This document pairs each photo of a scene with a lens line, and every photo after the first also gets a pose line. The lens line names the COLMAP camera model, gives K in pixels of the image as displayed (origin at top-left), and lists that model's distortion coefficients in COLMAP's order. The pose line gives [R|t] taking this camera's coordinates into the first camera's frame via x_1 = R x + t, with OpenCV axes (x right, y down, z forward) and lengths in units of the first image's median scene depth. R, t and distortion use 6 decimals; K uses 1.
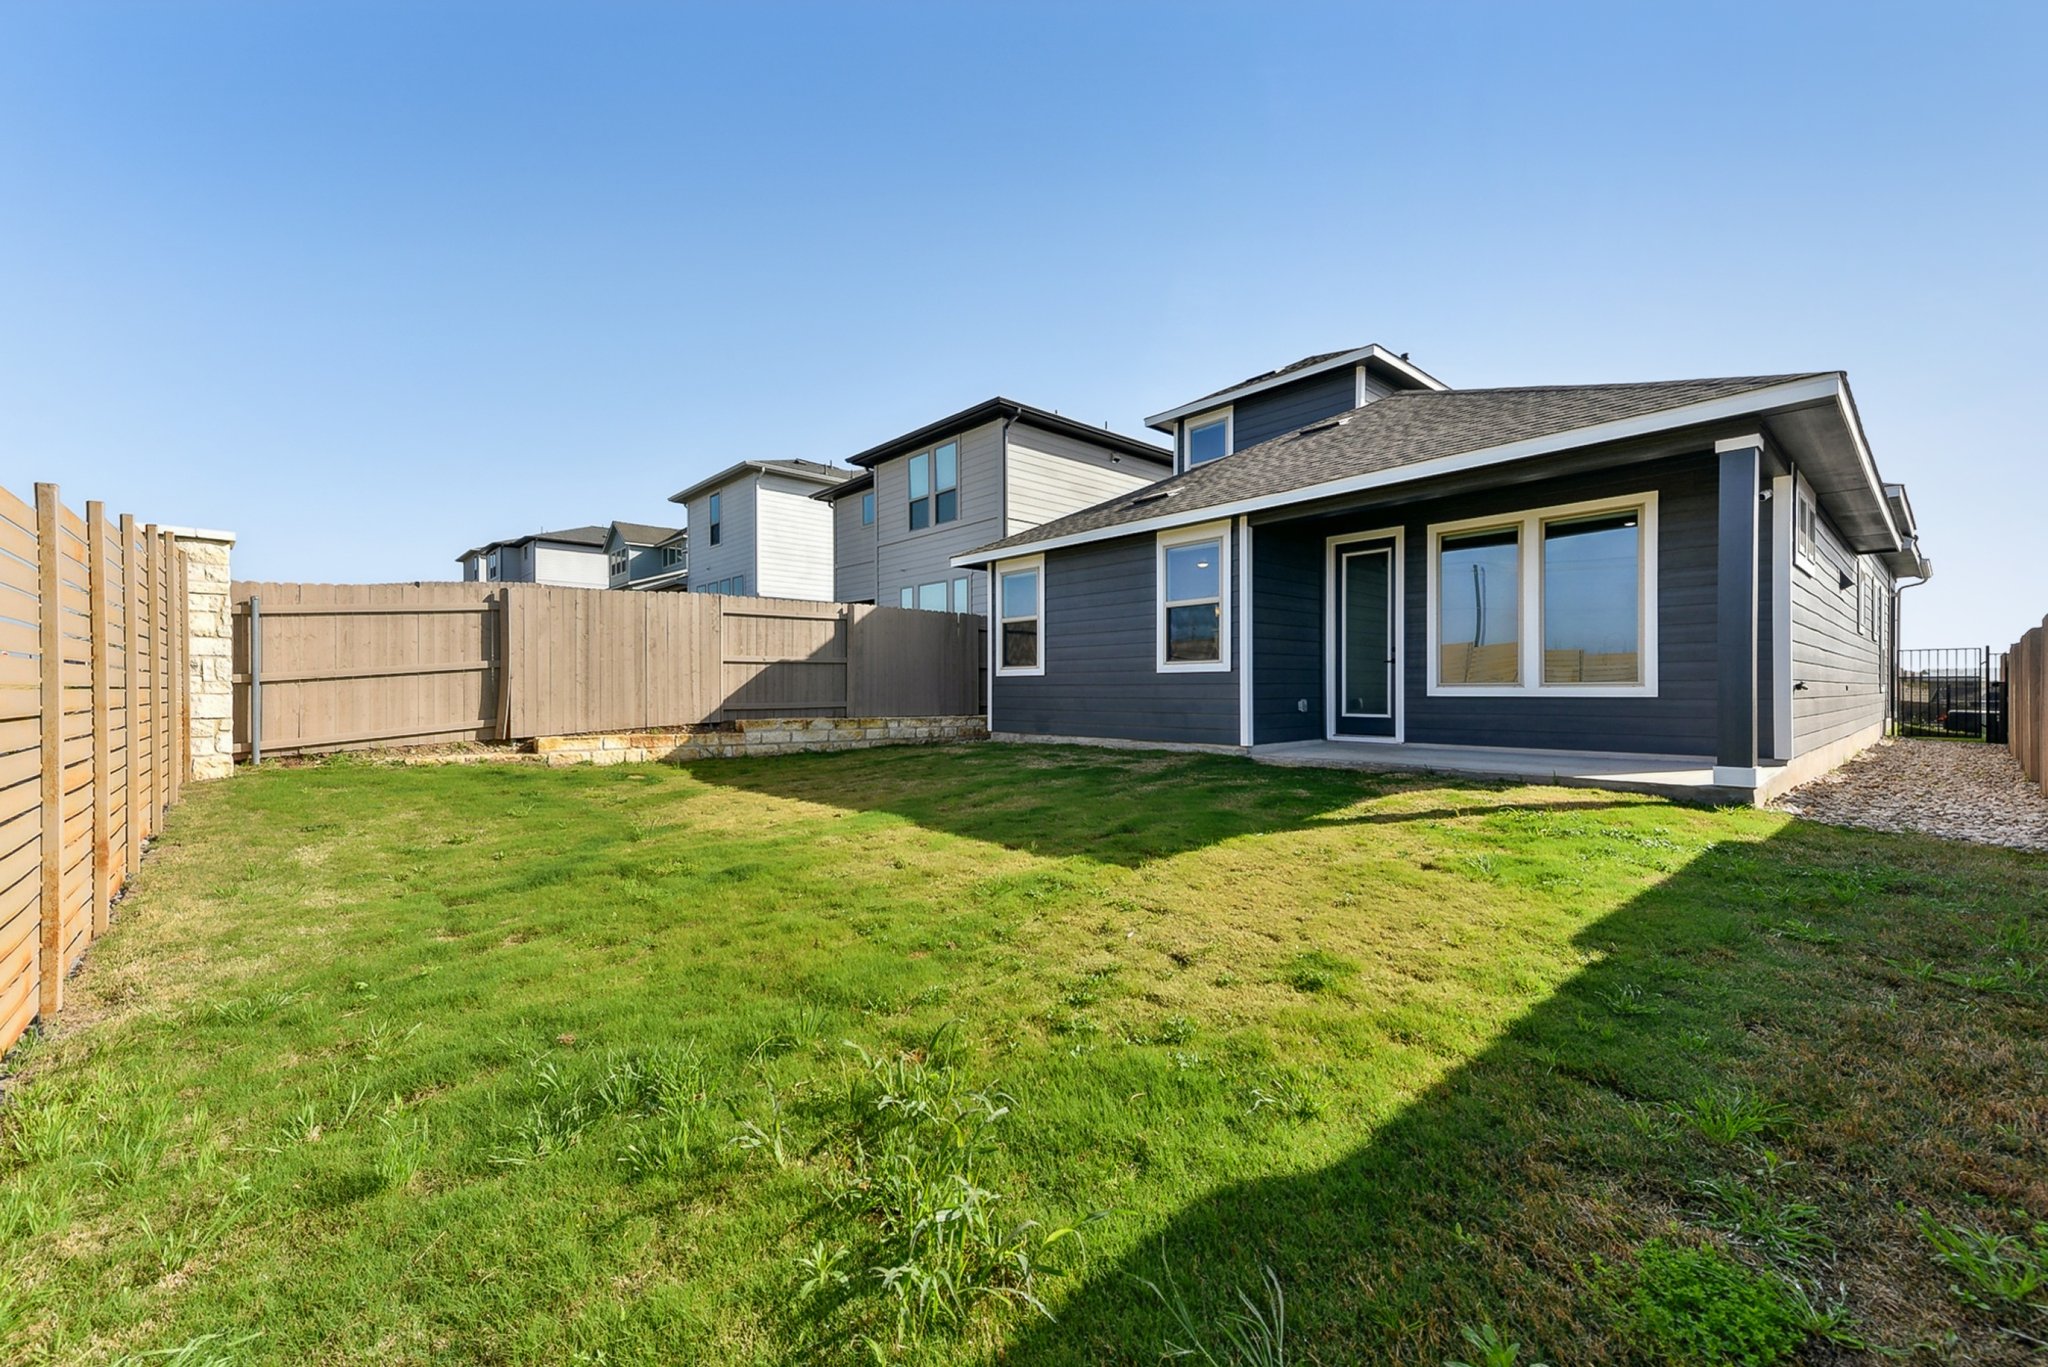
lens RADIAL K [[822.2, 0, 1025.3], [0, 822.2, 694.5], [0, 0, 1]] dist [0.012346, -0.000114]
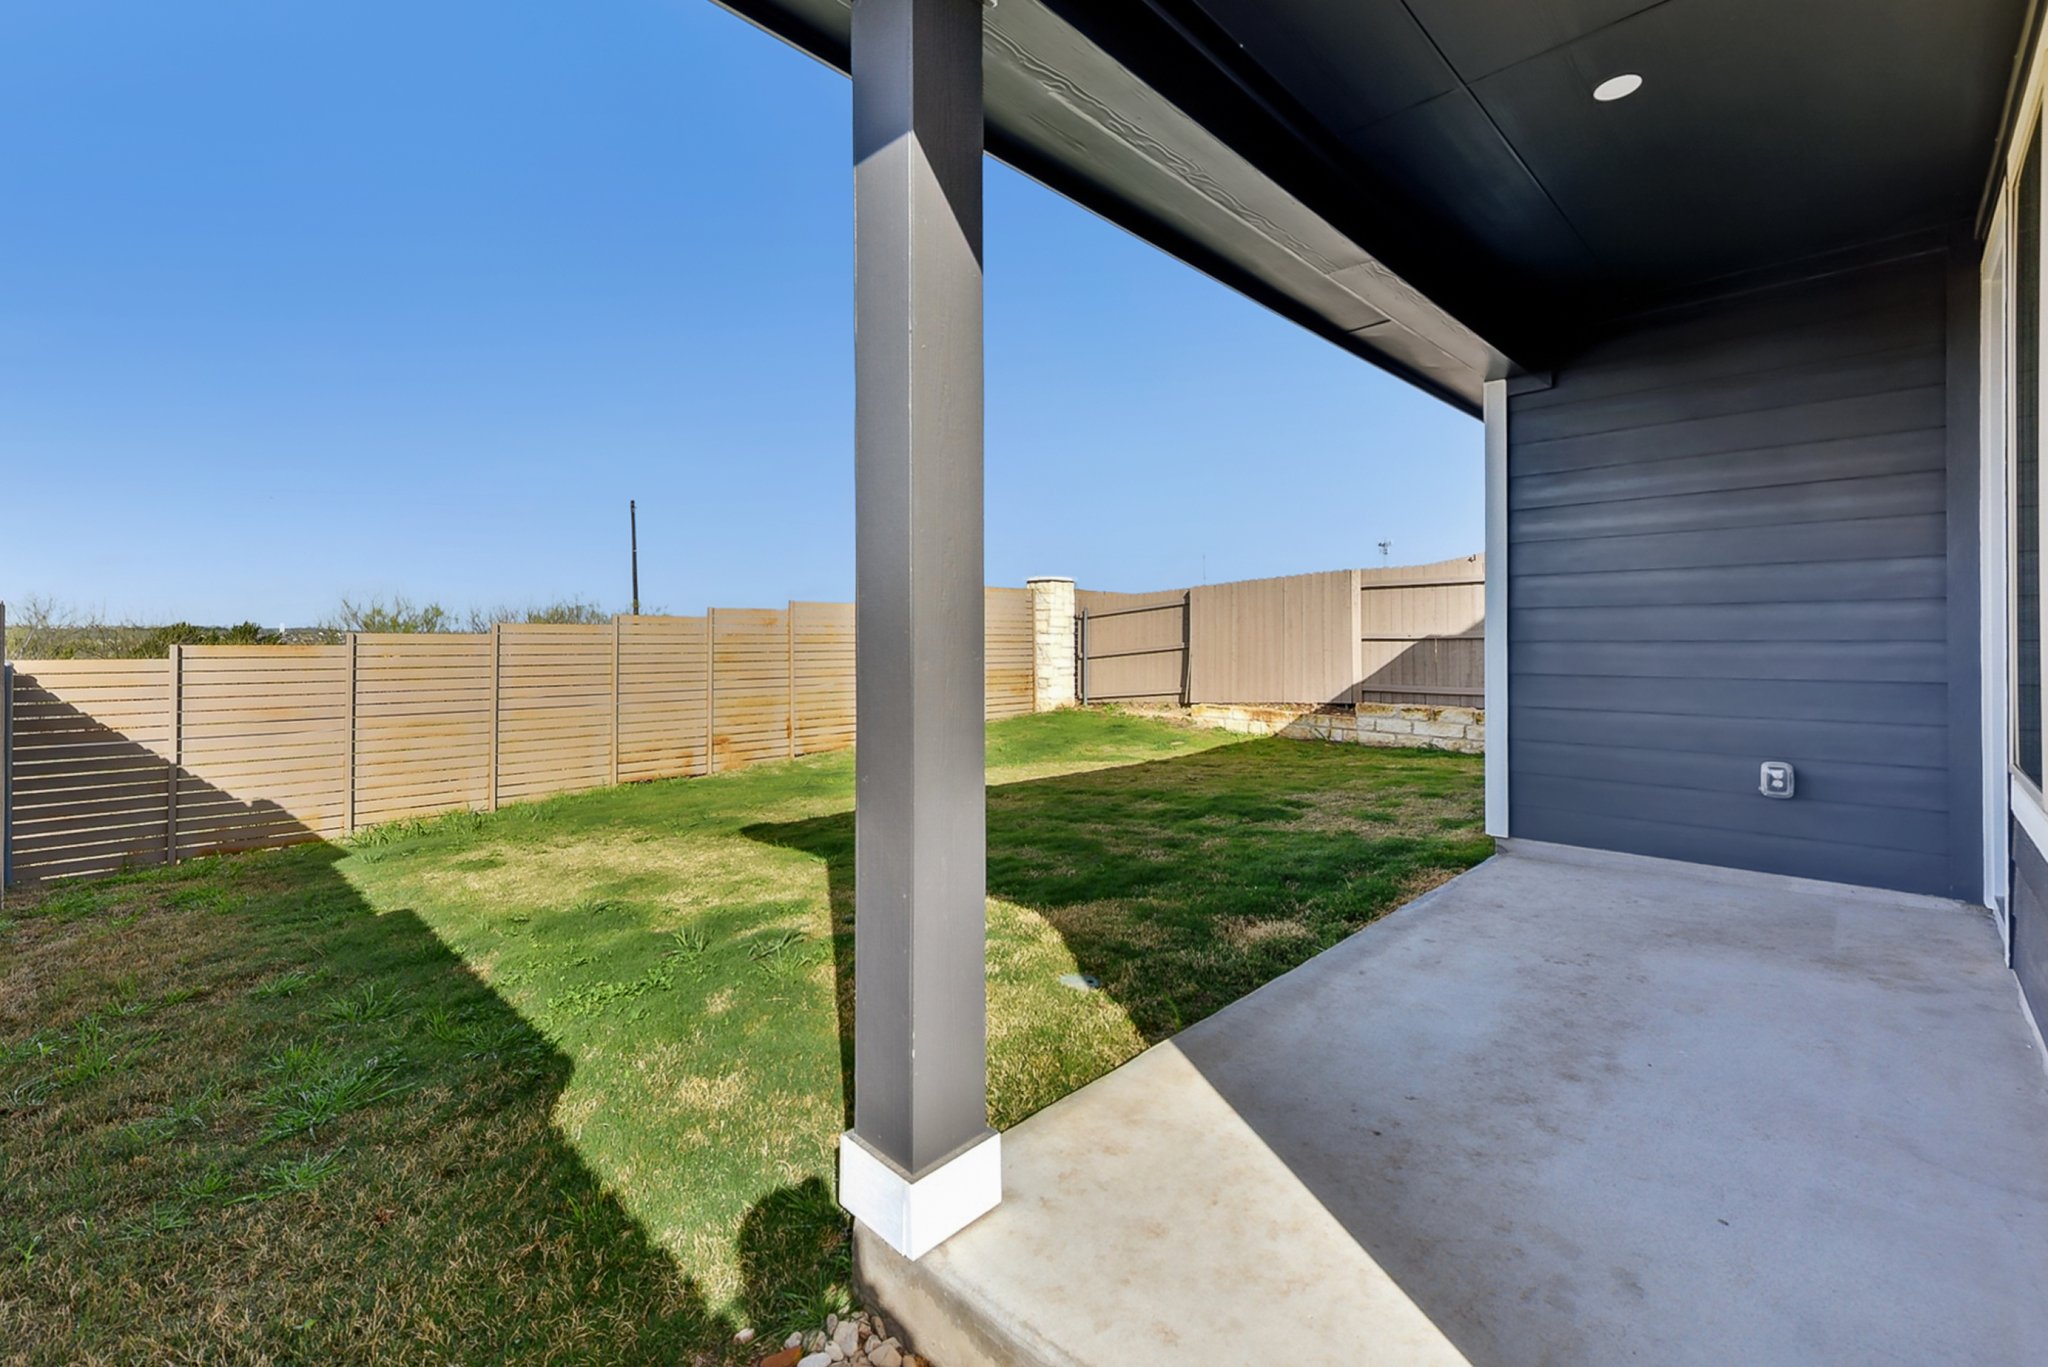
lens RADIAL K [[869.9, 0, 984.3], [0, 869.9, 642.1], [0, 0, 1]] dist [-0.000191, -0.000345]
pose [[0.022748, 0.006797, -0.999718, 0.667150], [-0.004756, 0.999966, 0.006691, -0.045111], [0.999730, 0.004603, 0.022780, 0.595001]]
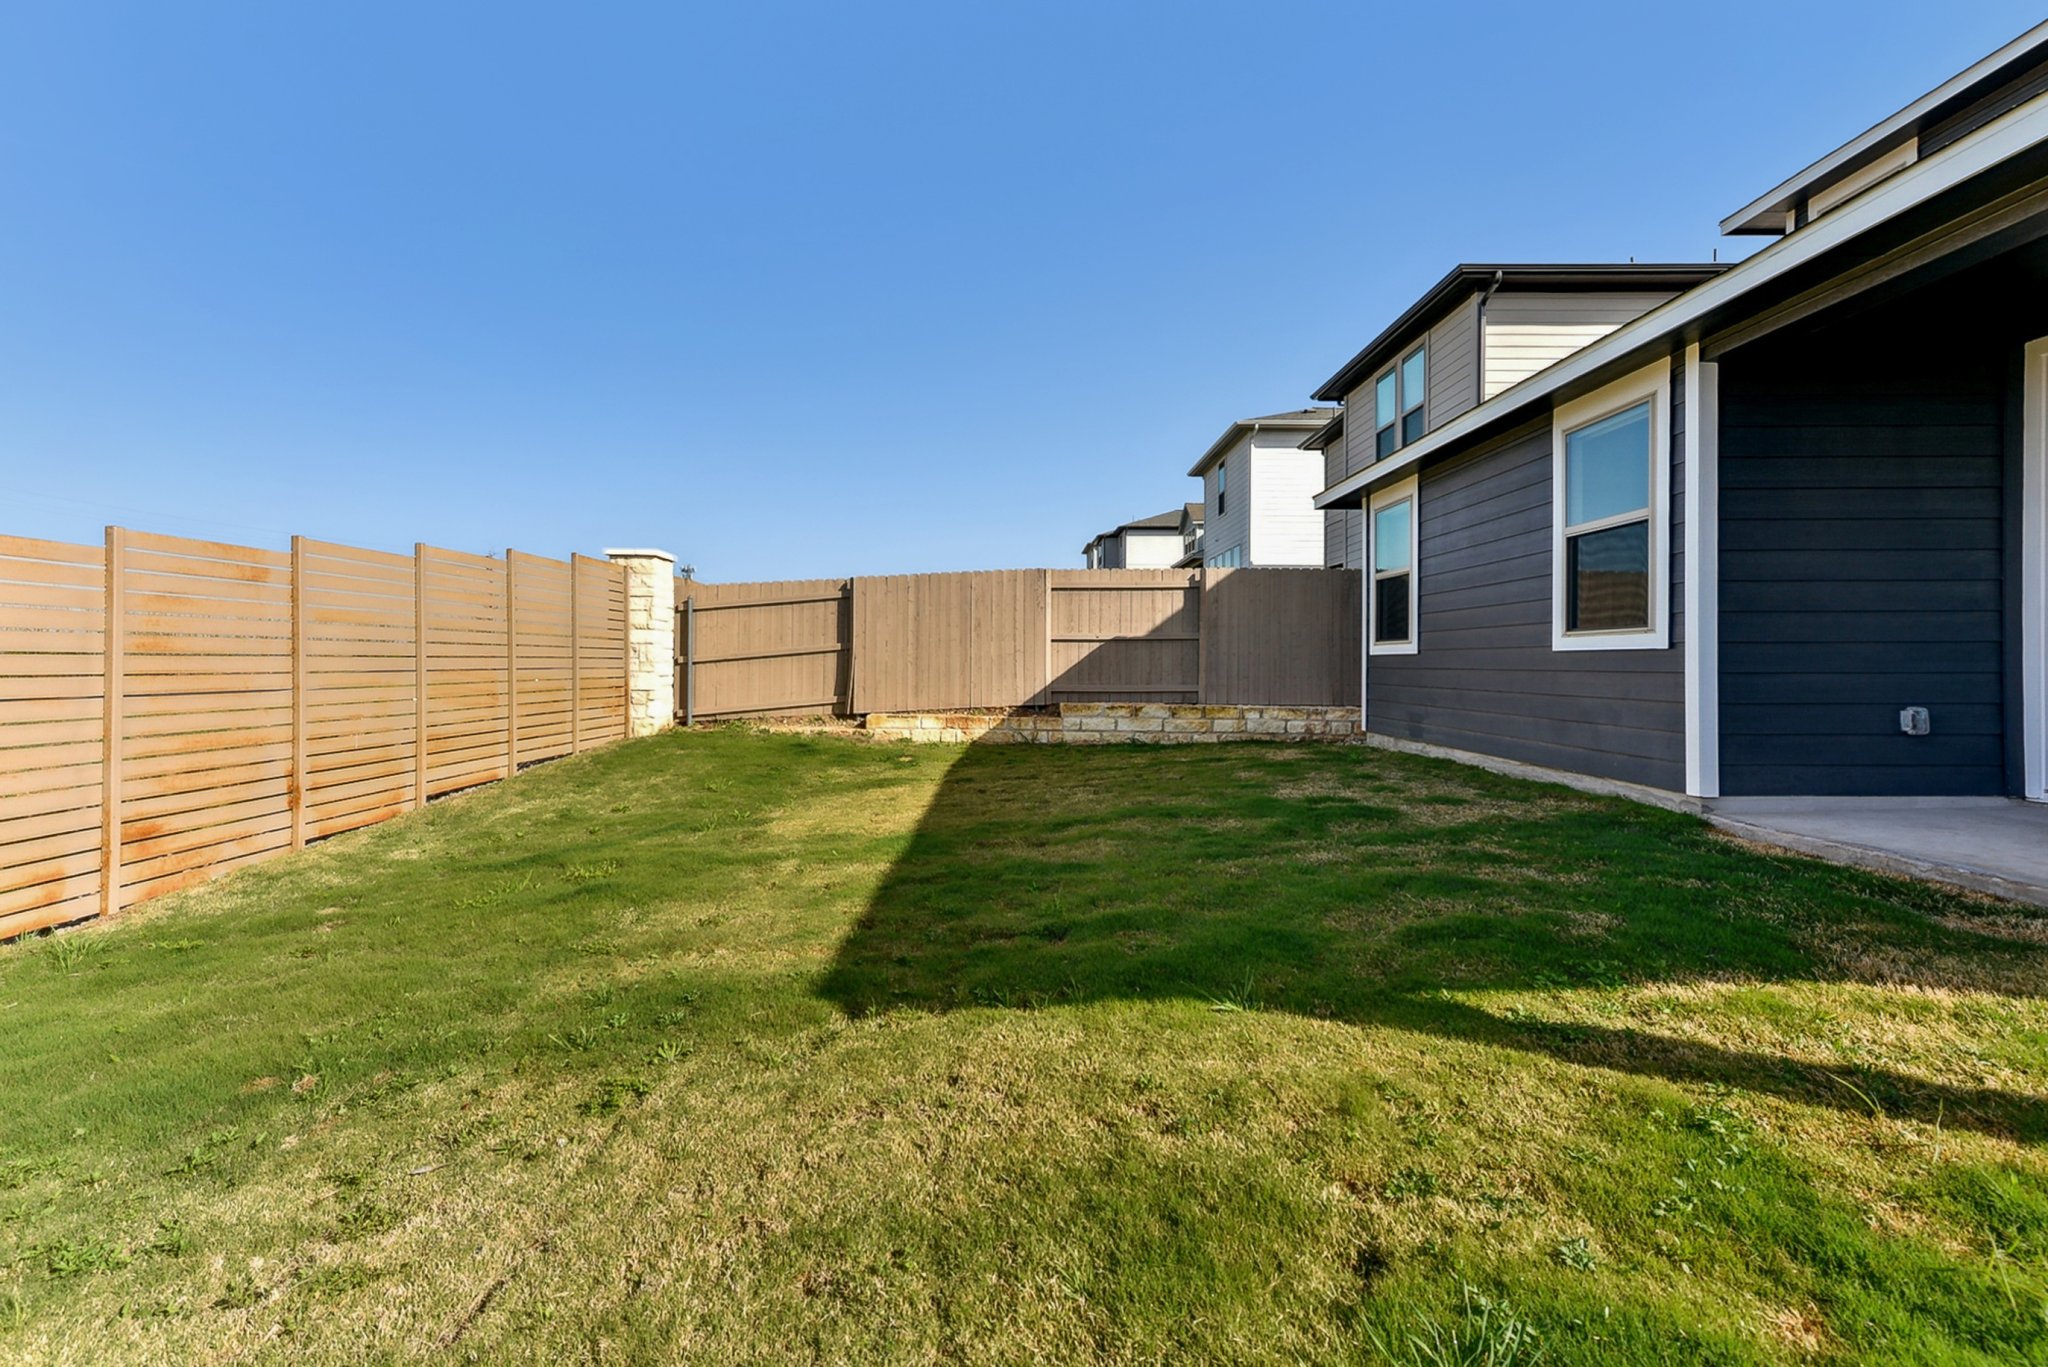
lens RADIAL K [[842.2, 0, 1023.9], [0, 842.2, 673.4], [0, 0, 1]] dist [0.005700, -0.000712]
pose [[0.741146, 0.013846, -0.671202, 0.272348], [-0.009820, 0.999904, 0.009784, -0.012343], [0.671273, -0.000660, 0.741210, 0.295150]]
